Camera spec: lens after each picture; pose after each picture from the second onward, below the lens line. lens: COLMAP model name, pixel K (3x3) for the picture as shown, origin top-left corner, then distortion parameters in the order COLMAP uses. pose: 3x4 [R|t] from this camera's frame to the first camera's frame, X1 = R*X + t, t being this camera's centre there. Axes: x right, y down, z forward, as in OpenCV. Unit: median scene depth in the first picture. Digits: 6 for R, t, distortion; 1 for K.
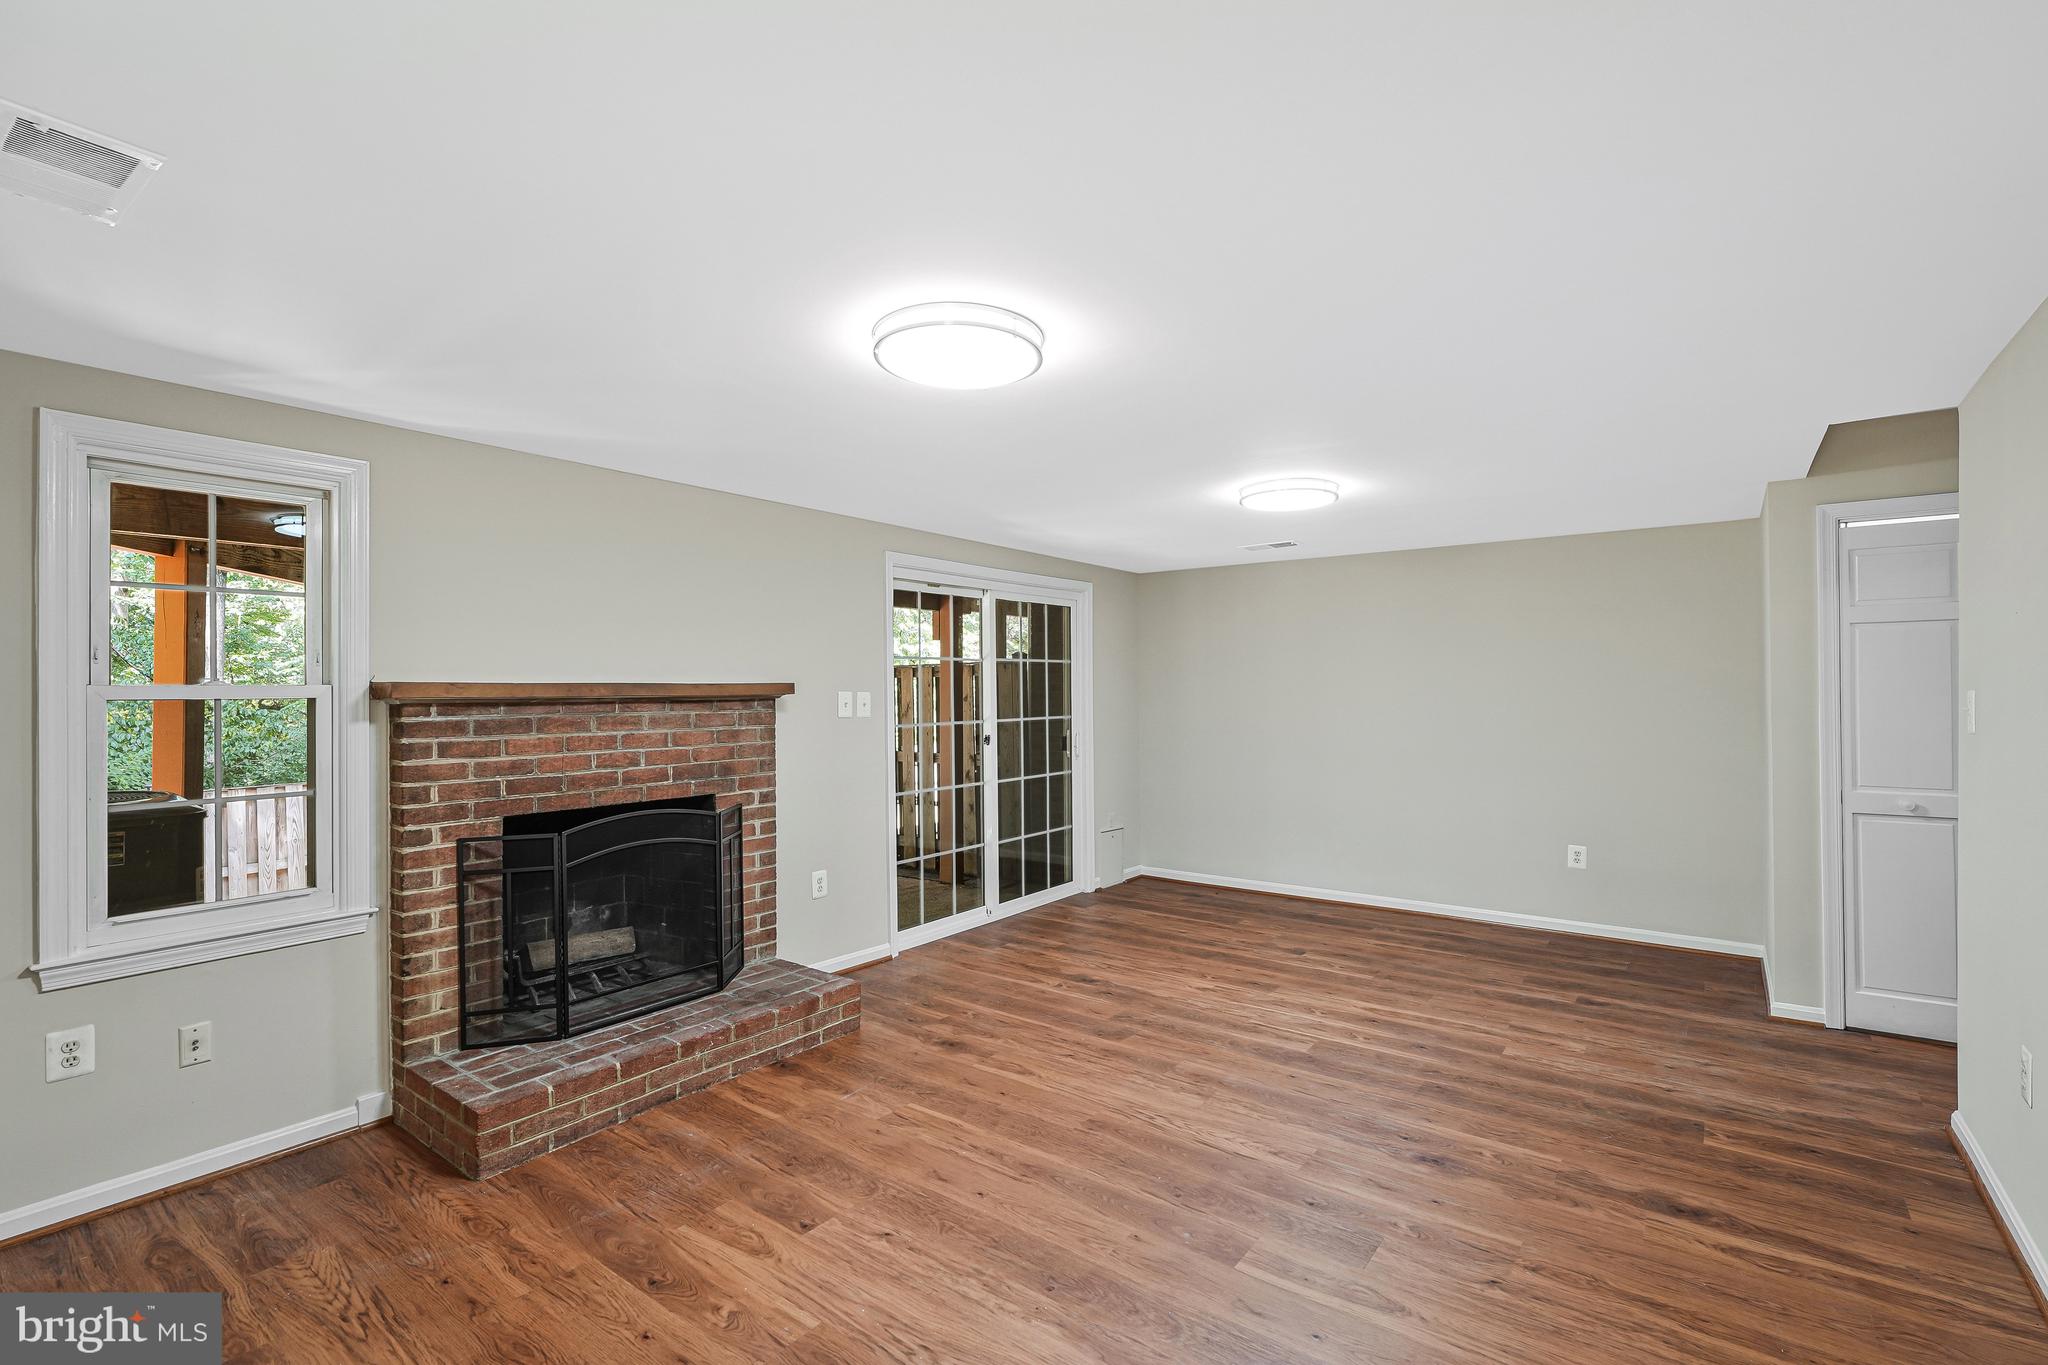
lens RADIAL K [[890.7, 0, 1025.7], [0, 890.7, 686.1], [0, 0, 1]] dist [0.001191, 0.000835]
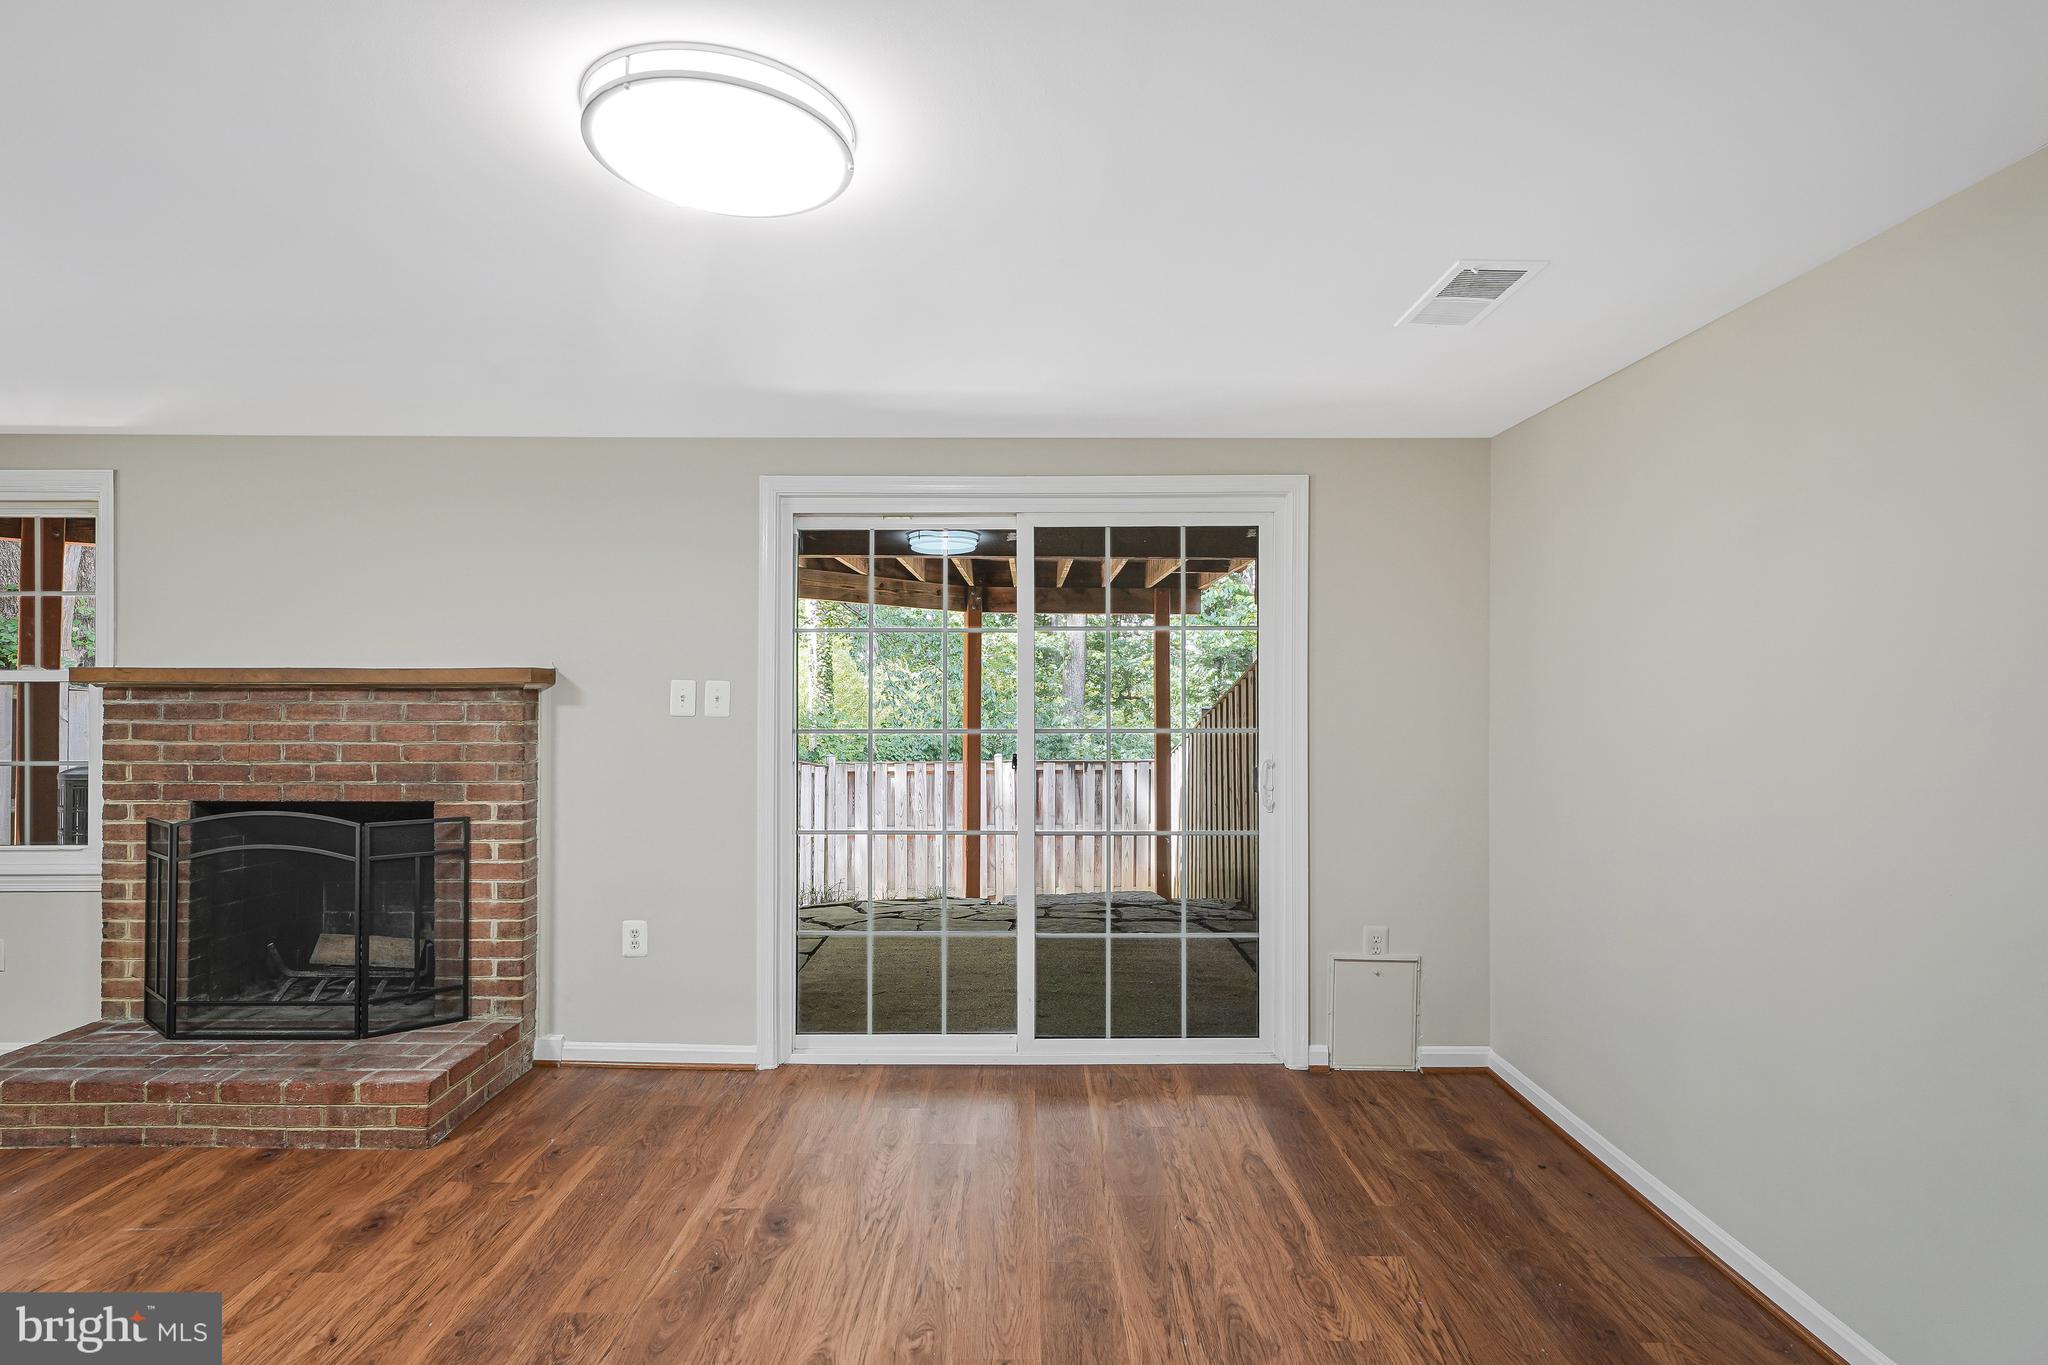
lens RADIAL K [[968.4, 0, 1019.7], [0, 968.4, 692.9], [0, 0, 1]] dist [0.000086, -0.000169]
pose [[0.616368, 0.004765, -0.787444, 0.747188], [-0.001372, 0.999987, 0.004977, 0.015748], [0.787457, -0.001987, 0.616367, 0.937213]]
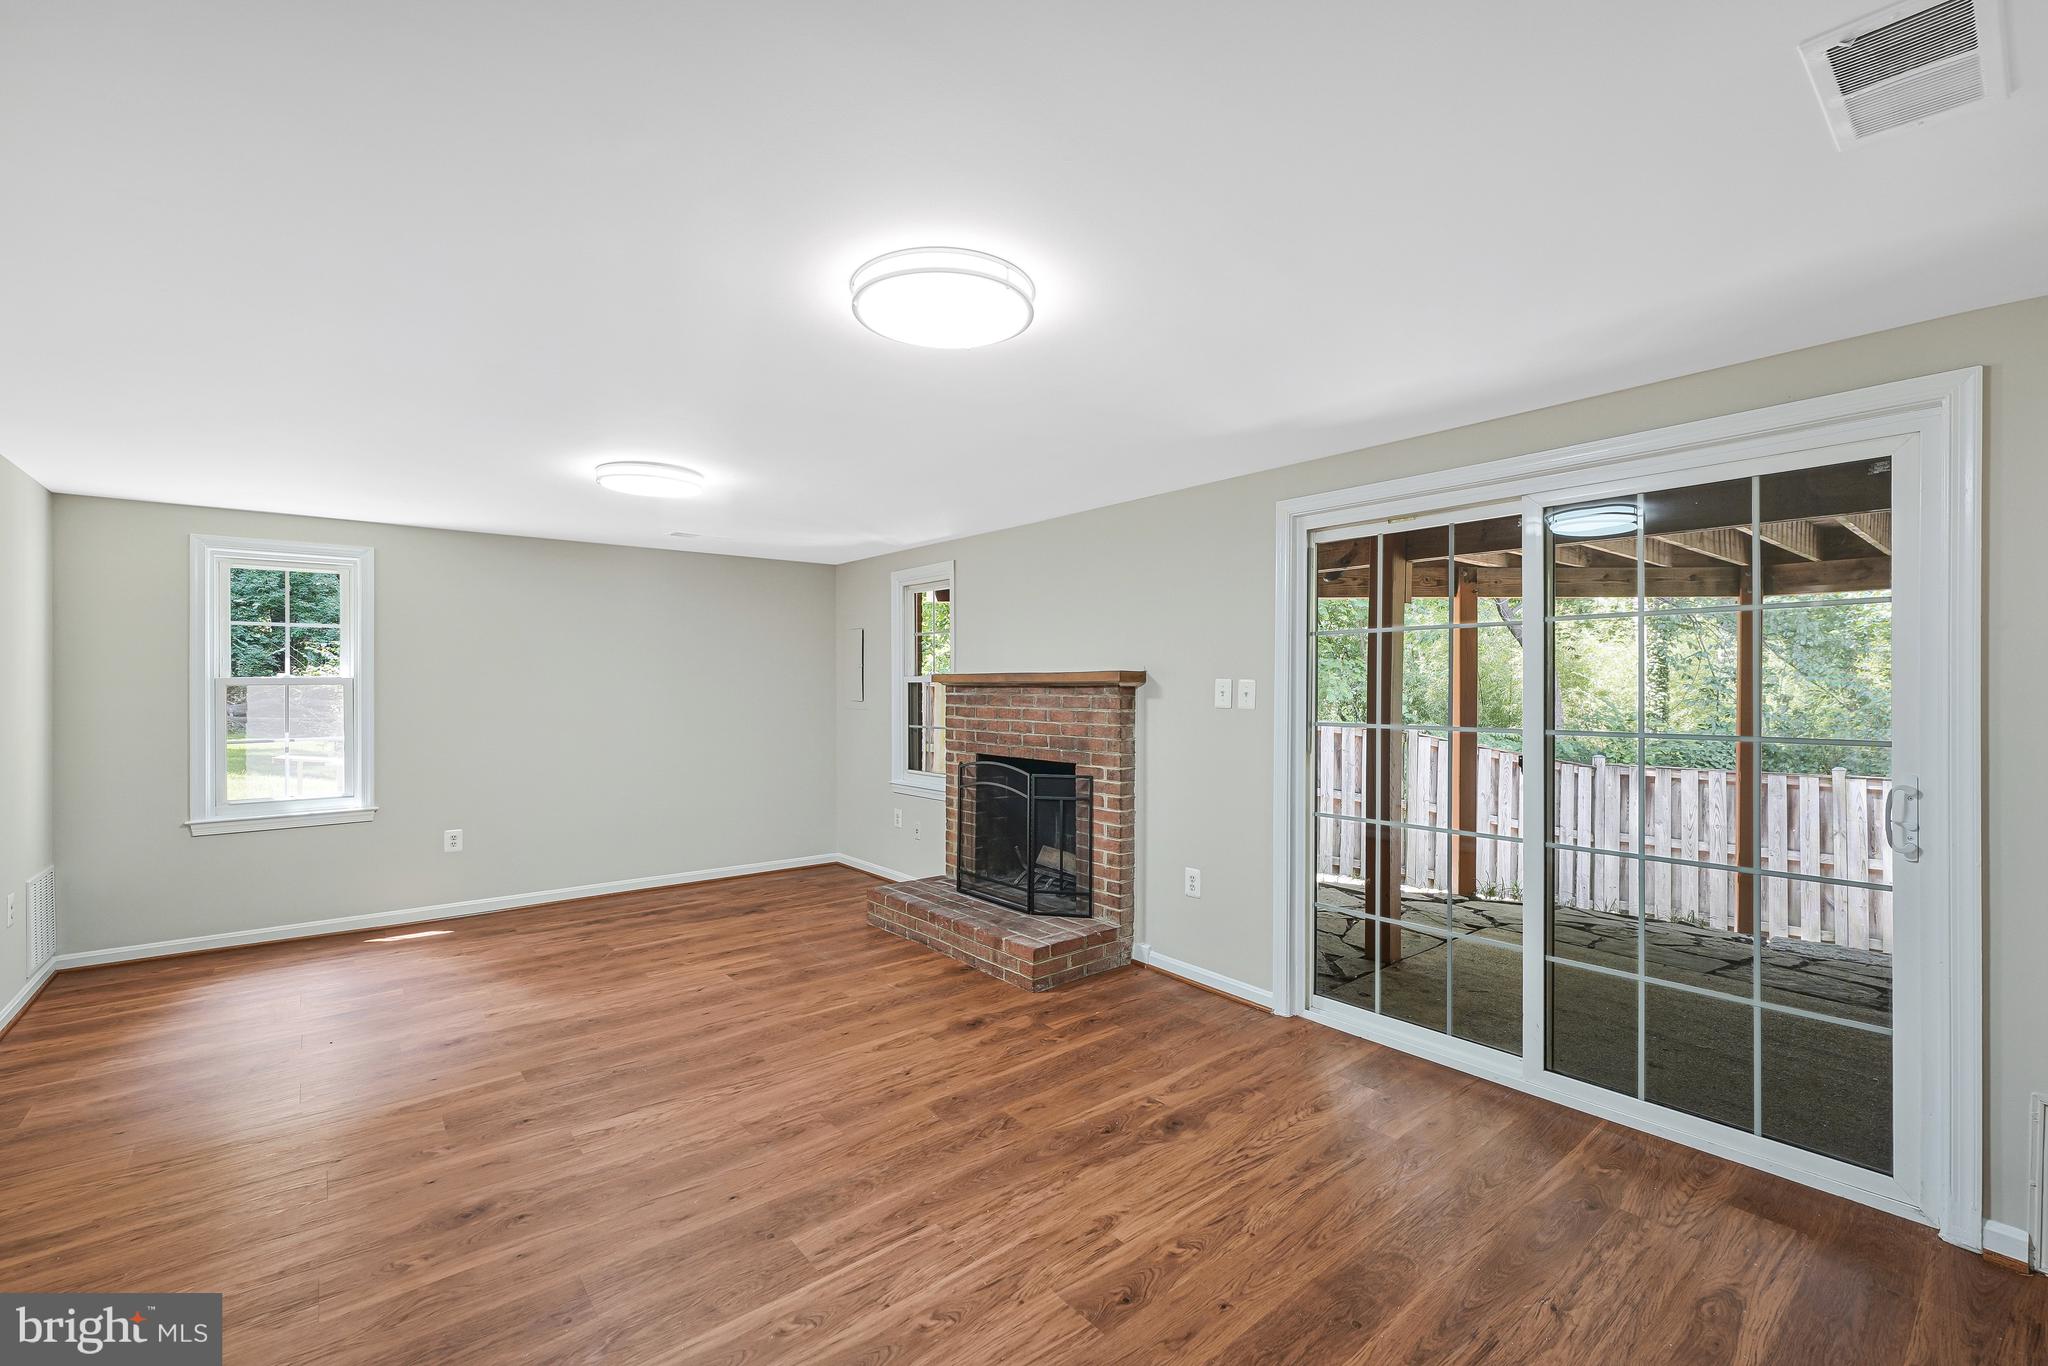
lens RADIAL K [[856.1, 0, 1032.2], [0, 856.1, 683.4], [0, 0, 1]] dist [-0.003105, 0.001172]
pose [[-0.208089, 0.002461, -0.978107, 0.858059], [0.004757, 0.999988, 0.001504, 0.010912], [0.978098, -0.004340, -0.208098, 1.270291]]
